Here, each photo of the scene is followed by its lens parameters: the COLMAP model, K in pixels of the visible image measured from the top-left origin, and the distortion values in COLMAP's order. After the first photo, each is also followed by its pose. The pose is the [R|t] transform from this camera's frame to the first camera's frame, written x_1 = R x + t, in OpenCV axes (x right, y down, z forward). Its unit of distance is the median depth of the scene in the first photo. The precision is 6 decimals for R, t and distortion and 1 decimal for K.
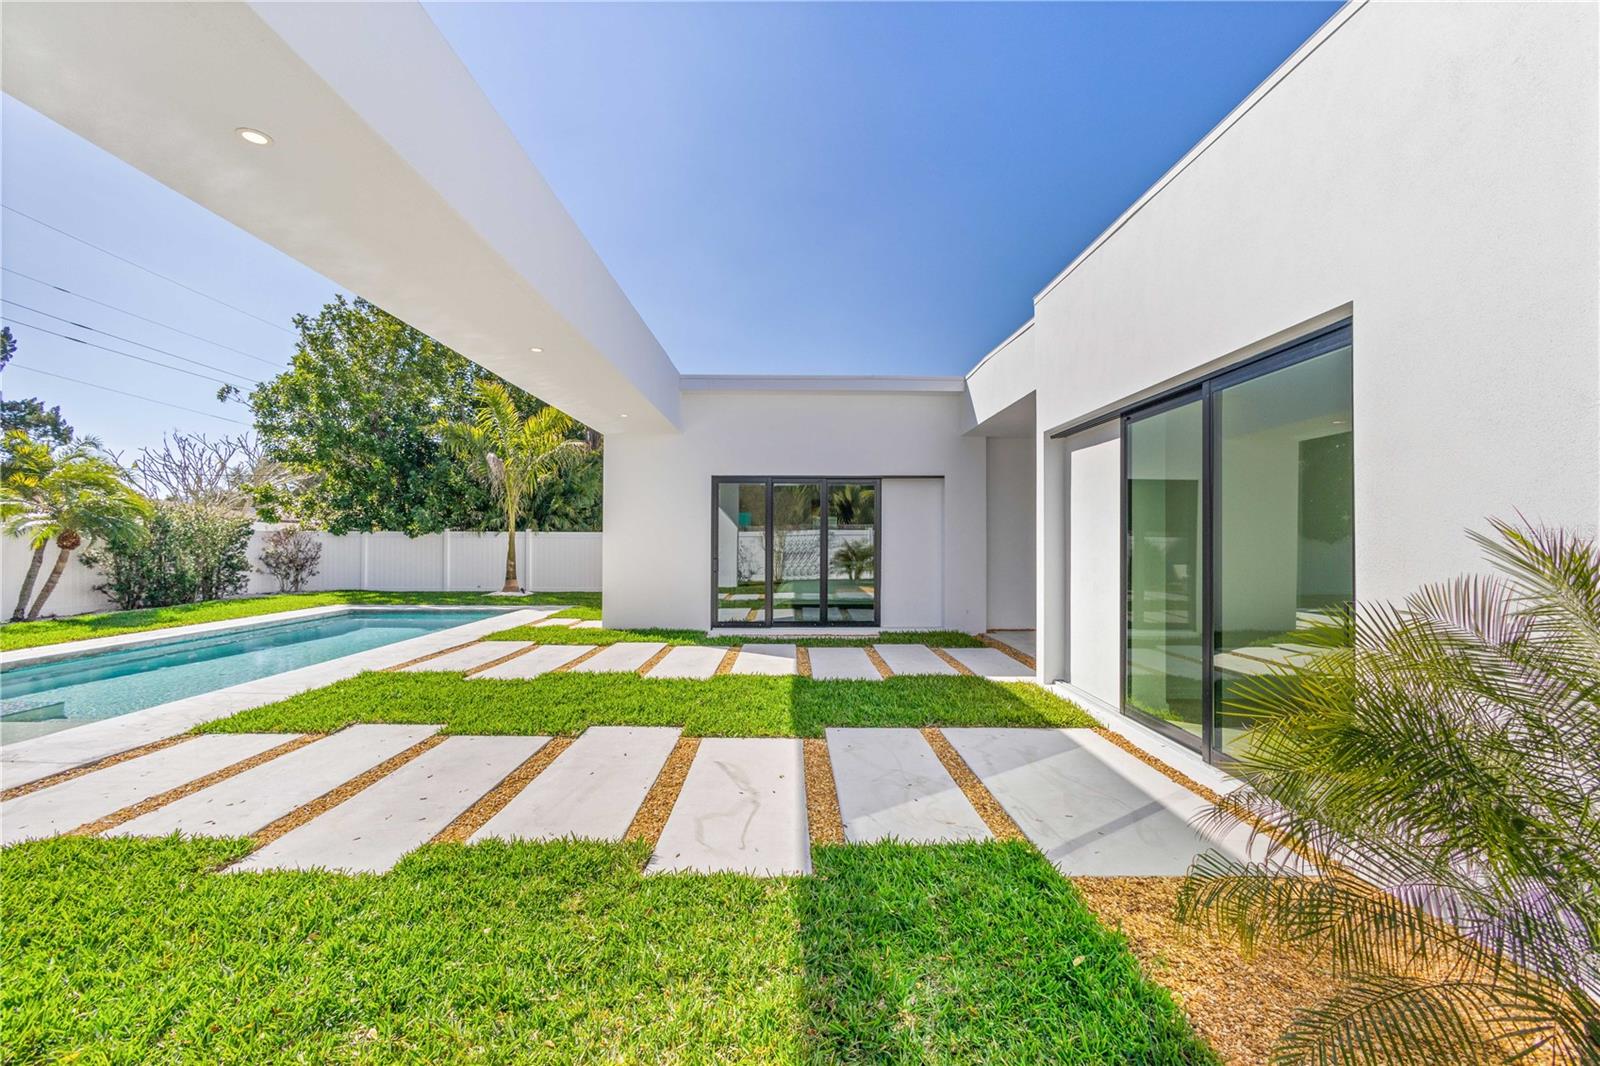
lens RADIAL K [[685.1, 0, 801.7], [0, 685.1, 535.0], [0, 0, 1]] dist [-0.000757, -0.000350]
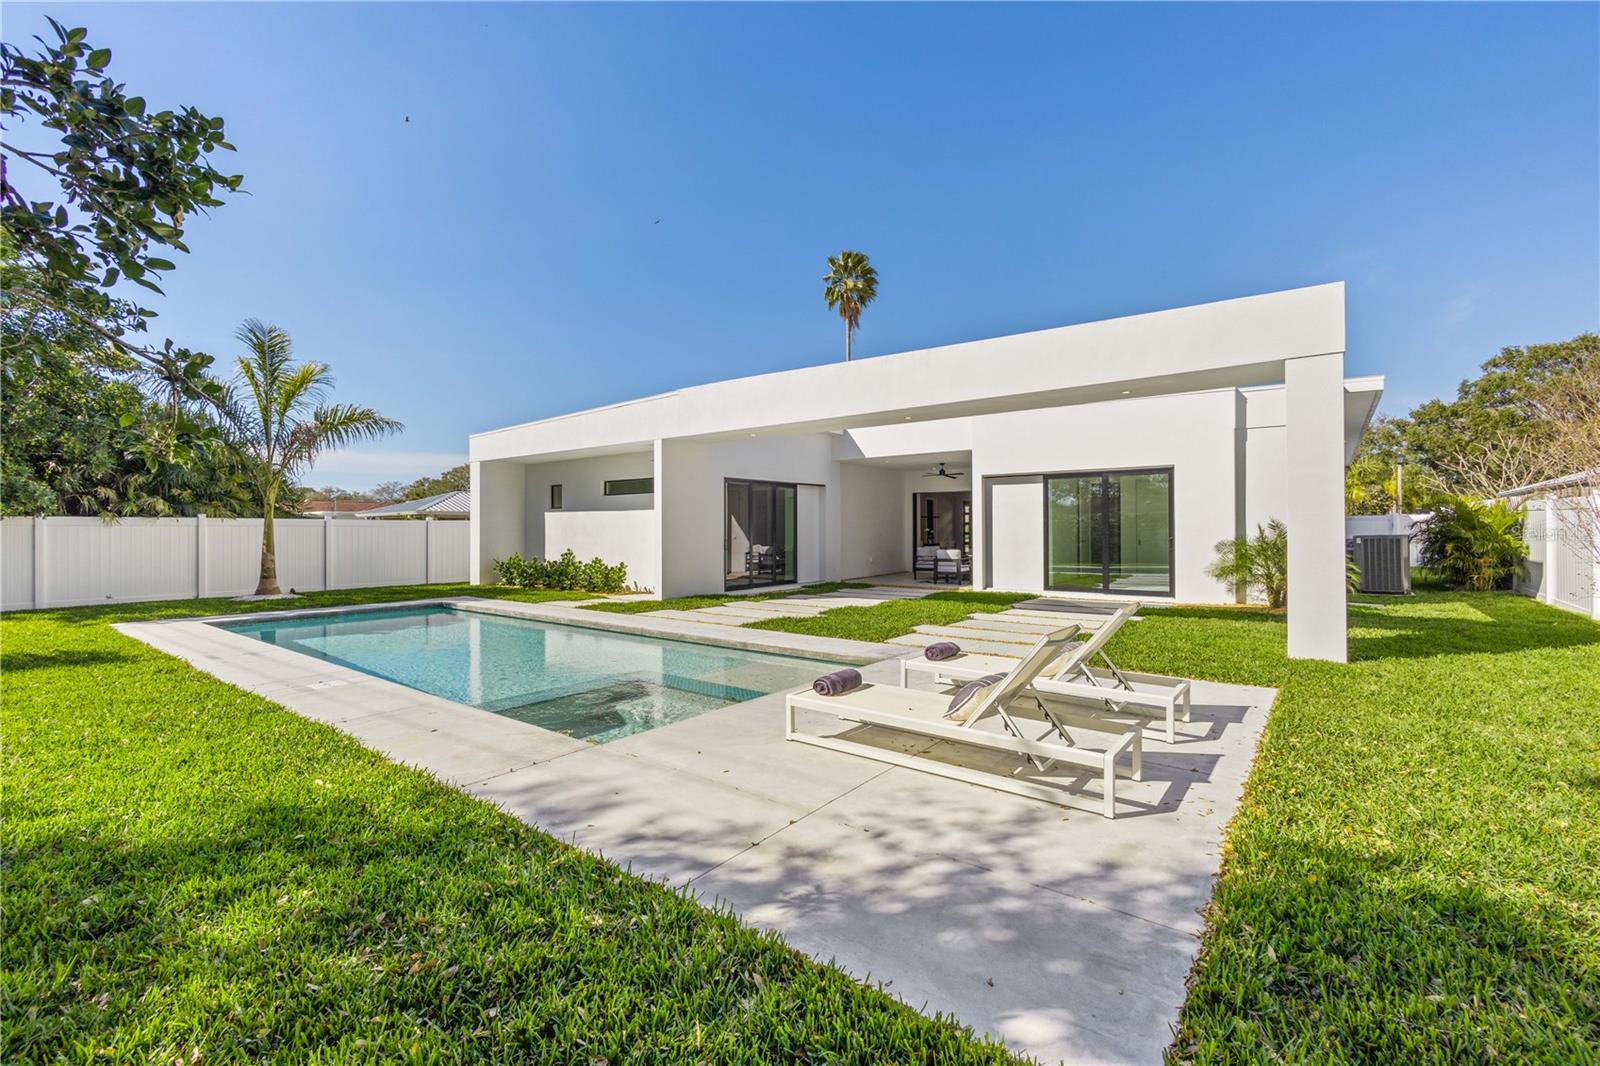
lens RADIAL K [[680.8, 0, 797.4], [0, 680.8, 533.4], [0, 0, 1]] dist [-0.002167, -0.000217]
pose [[0.612190, -0.009829, 0.790649, -0.670608], [-0.000905, 0.999913, 0.013131, 0.002866], [-0.790710, -0.008754, 0.612128, 0.053019]]
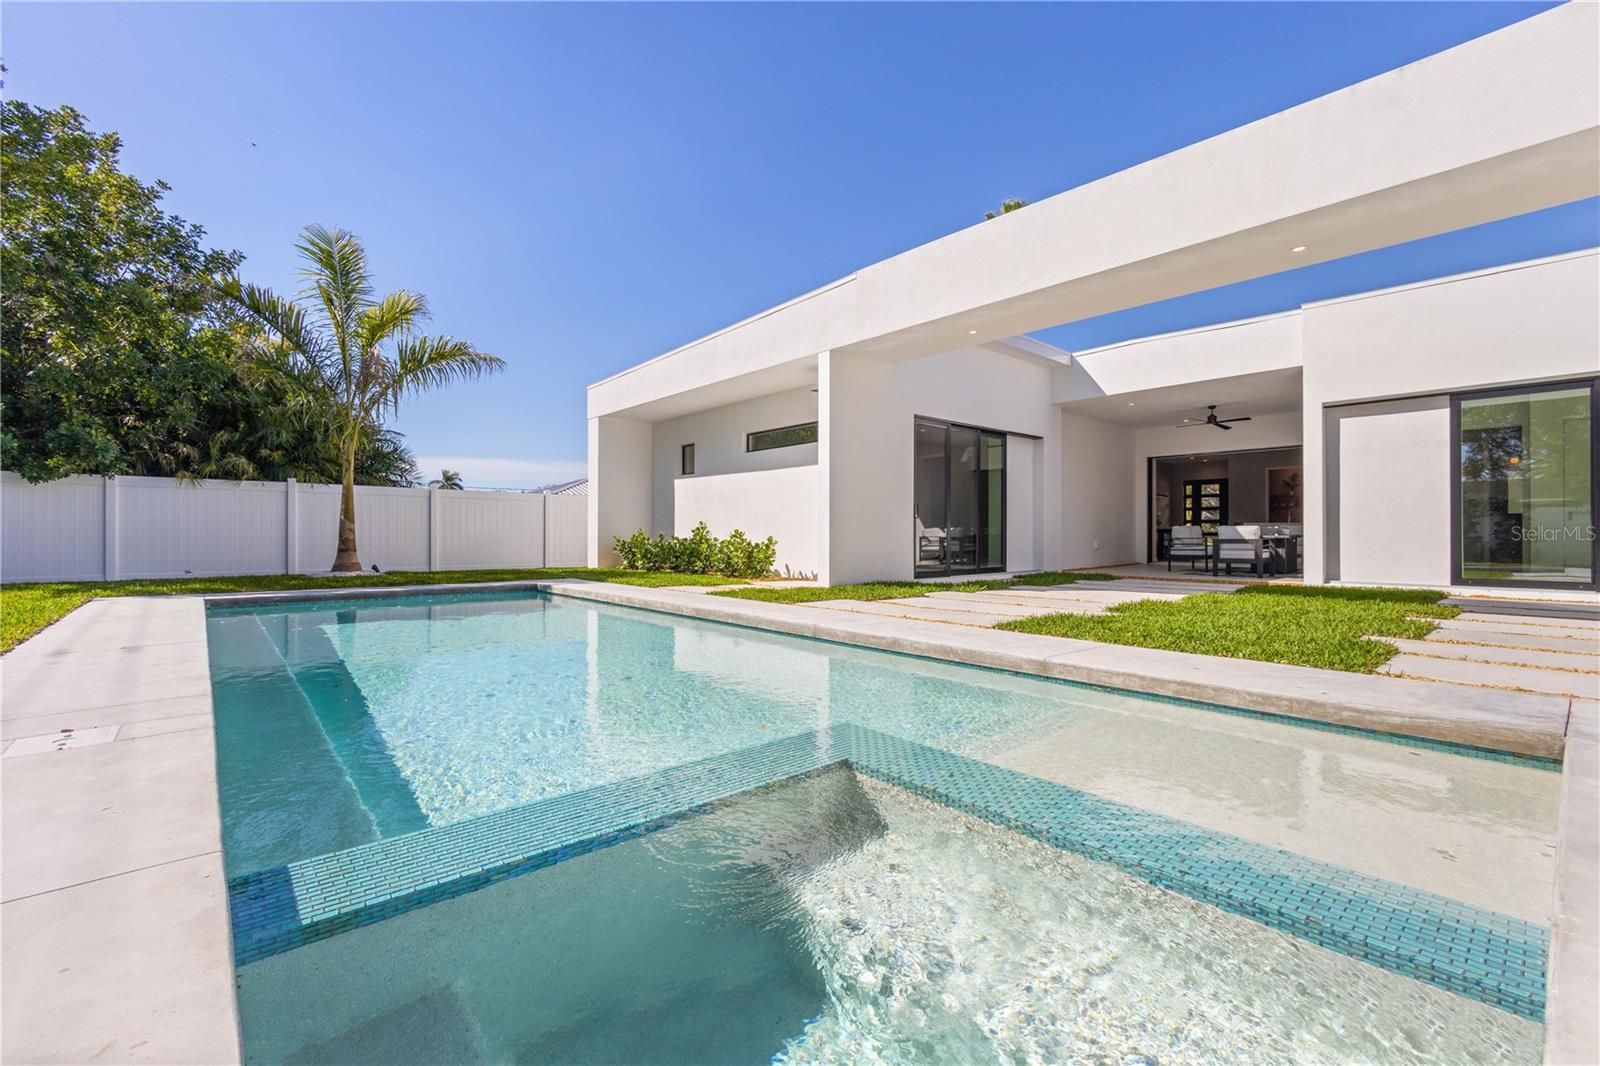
lens RADIAL K [[680.8, 0, 797.4], [0, 680.8, 533.4], [0, 0, 1]] dist [-0.002167, -0.000217]
pose [[0.754839, -0.002286, 0.655907, -0.525516], [-0.003252, 0.999969, 0.007228, 0.041716], [-0.655903, -0.007589, 0.754807, 0.255593]]
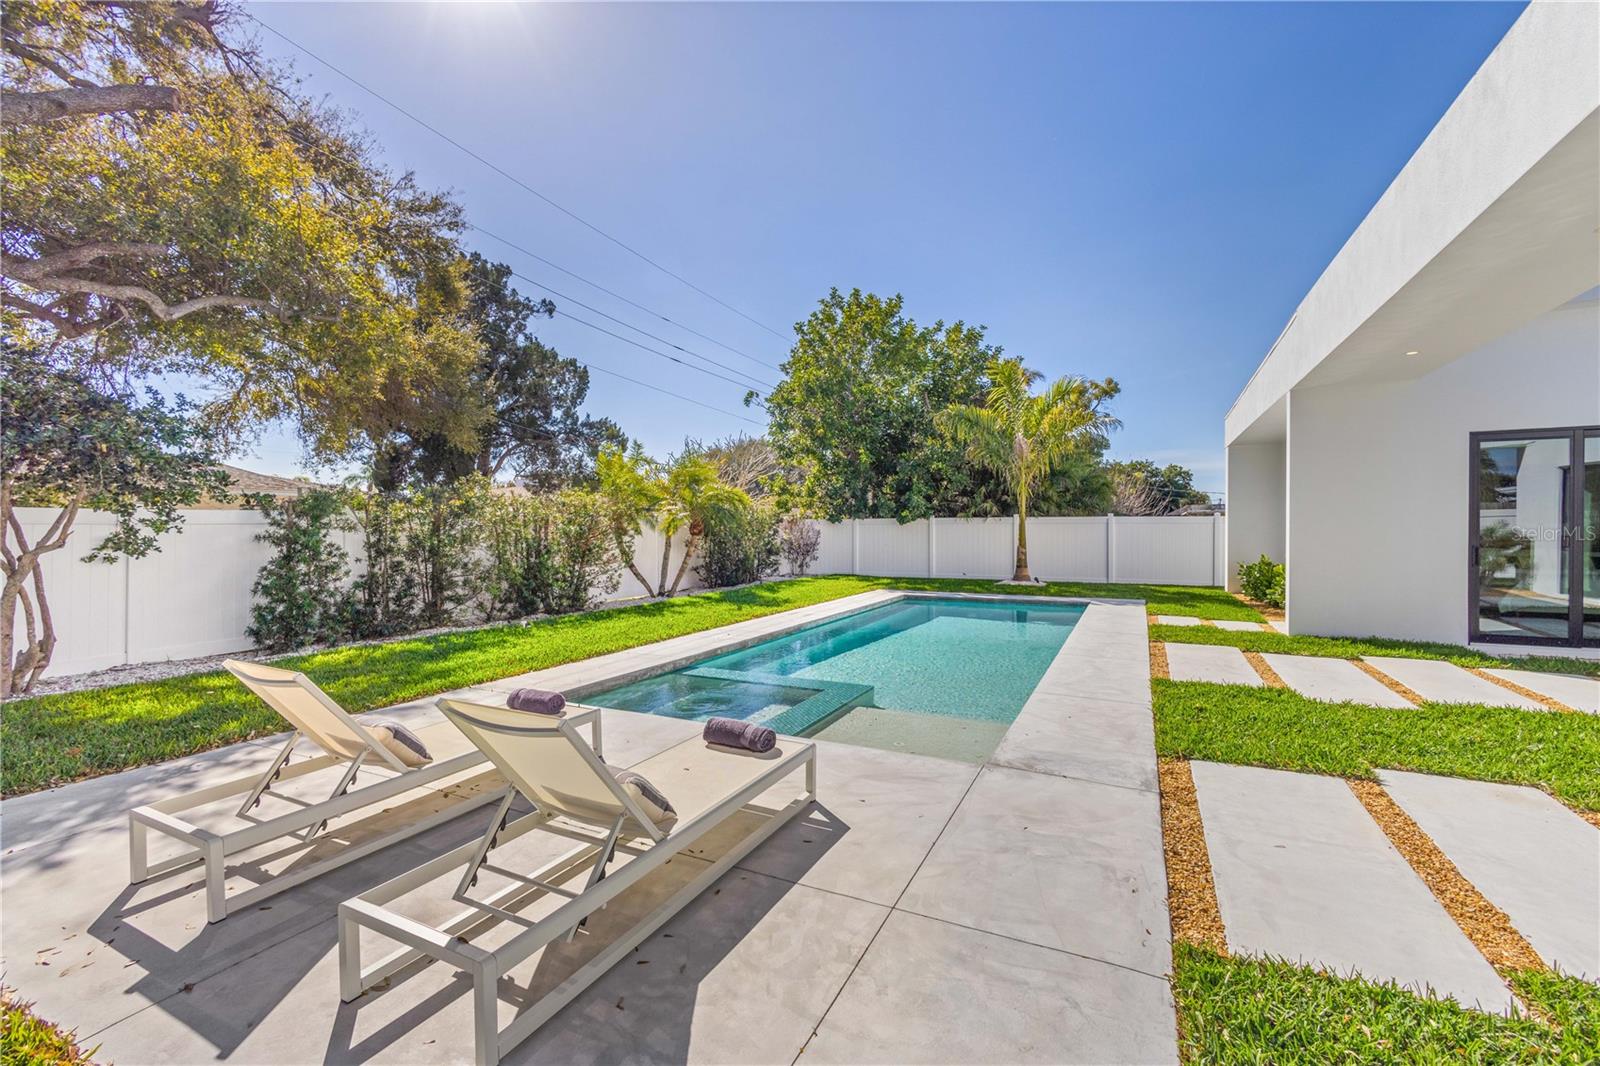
lens RADIAL K [[680.8, 0, 797.4], [0, 680.8, 533.4], [0, 0, 1]] dist [-0.002167, -0.000217]
pose [[0.891967, -0.002946, -0.452091, -0.277765], [0.010120, 0.999858, 0.013450, 0.002230], [0.451987, -0.016572, 0.891870, 0.029818]]
